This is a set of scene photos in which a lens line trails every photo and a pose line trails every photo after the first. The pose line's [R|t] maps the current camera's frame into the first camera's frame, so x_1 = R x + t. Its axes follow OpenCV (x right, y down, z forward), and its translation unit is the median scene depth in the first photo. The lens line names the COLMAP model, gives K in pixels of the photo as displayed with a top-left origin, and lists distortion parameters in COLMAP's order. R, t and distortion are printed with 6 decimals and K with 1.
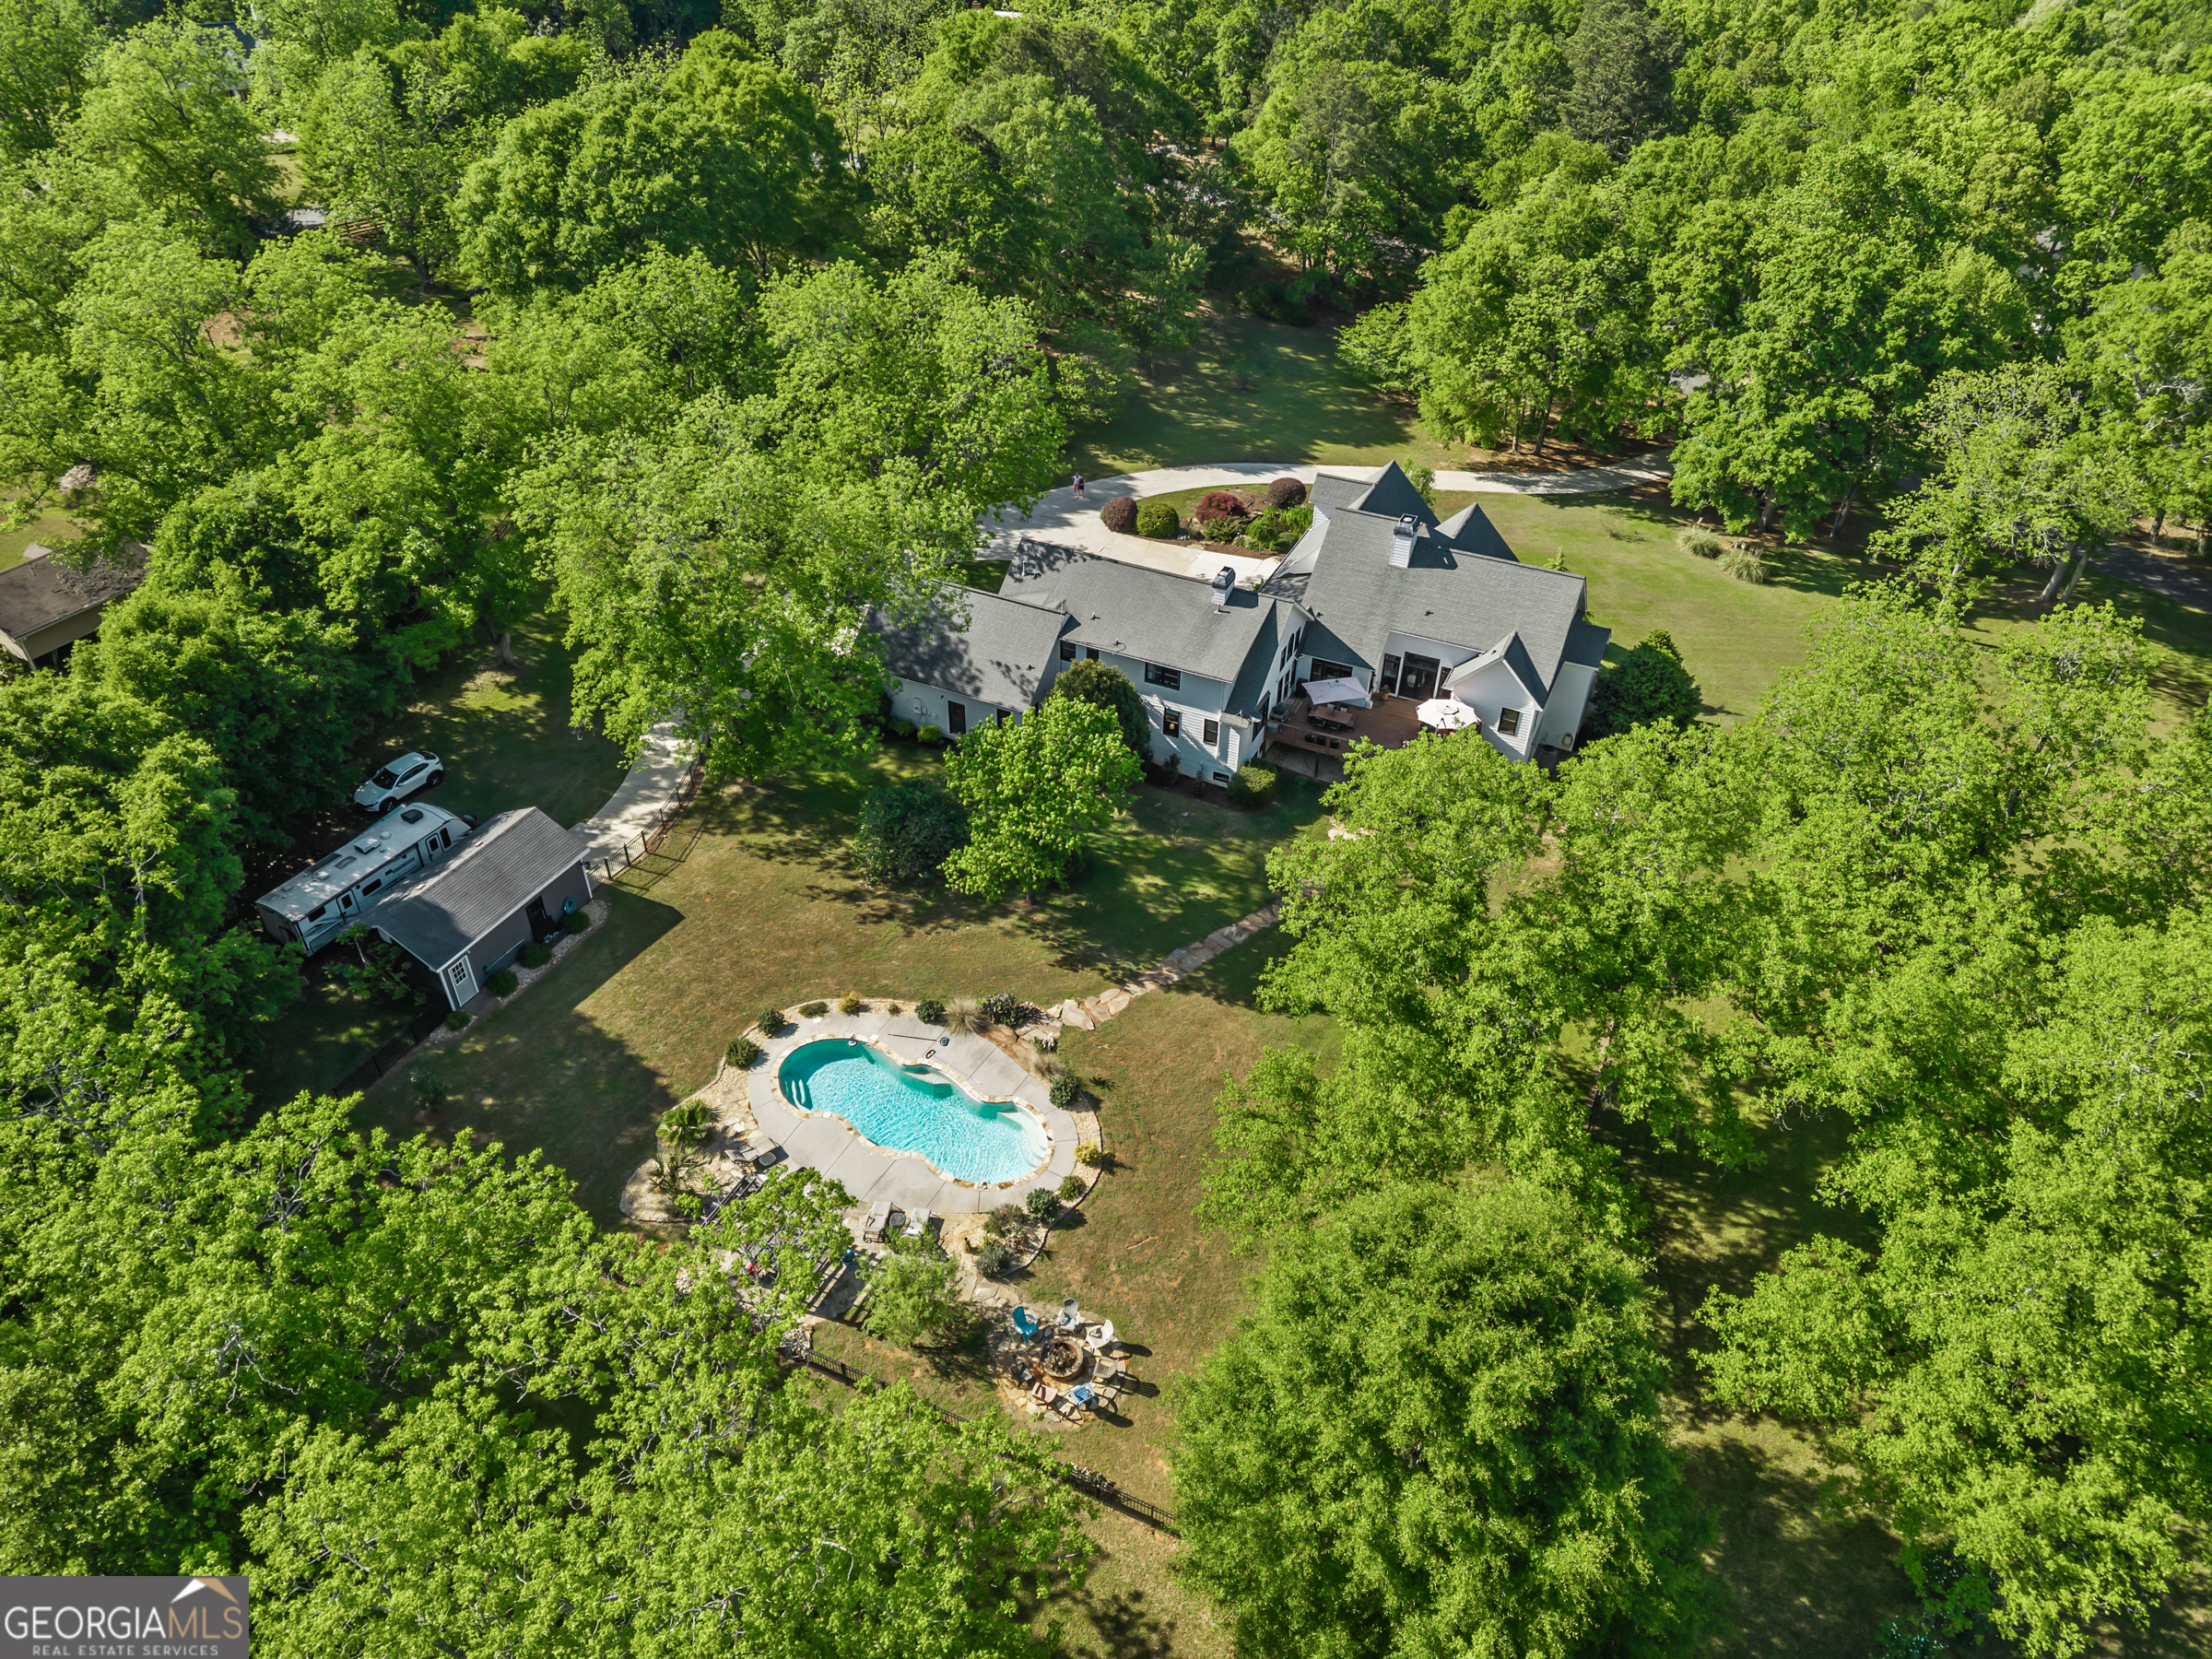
lens RADIAL K [[1493.1, 0, 1106.0], [0, 1493.1, 829.5], [0, 0, 1]] dist [0.006592, -0.002890]
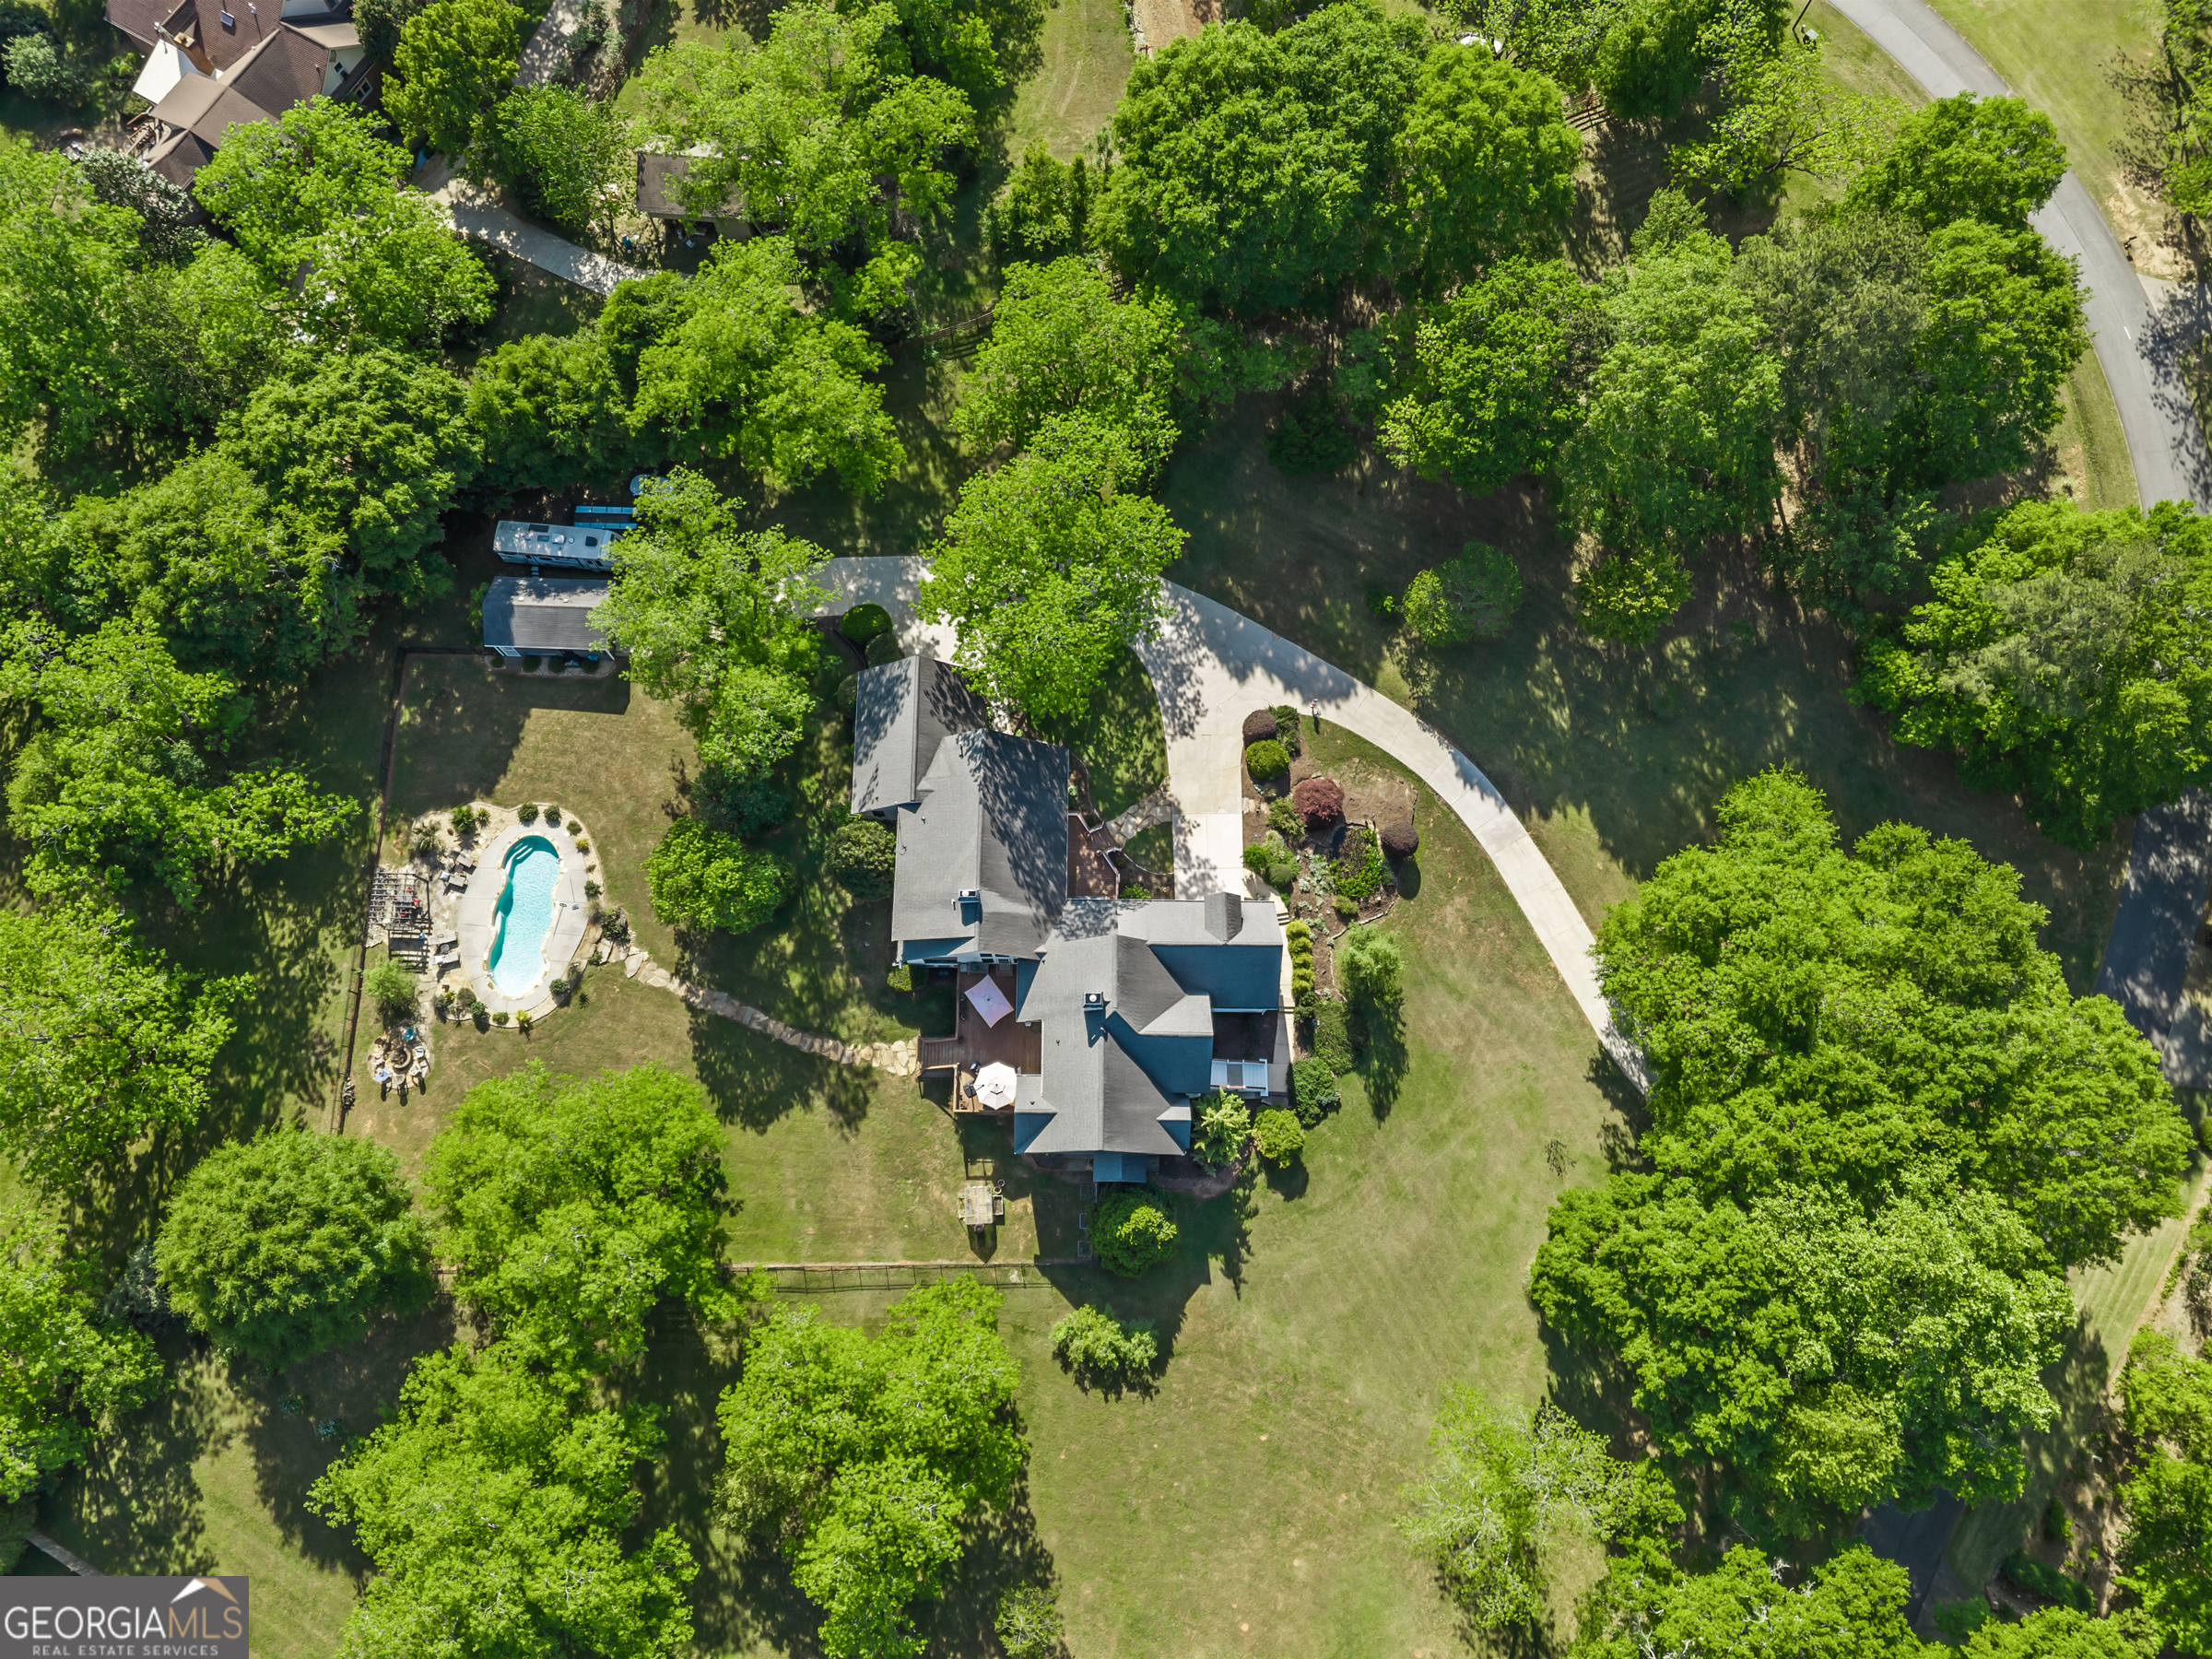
lens RADIAL K [[1493.1, 0, 1106.0], [0, 1493.1, 829.5], [0, 0, 1]] dist [0.006592, -0.002890]
pose [[0.419198, 0.877275, -0.233799, 0.477202], [-0.568071, 0.454327, 0.686209, -1.439143], [0.708215, -0.154843, 0.688807, 0.242796]]
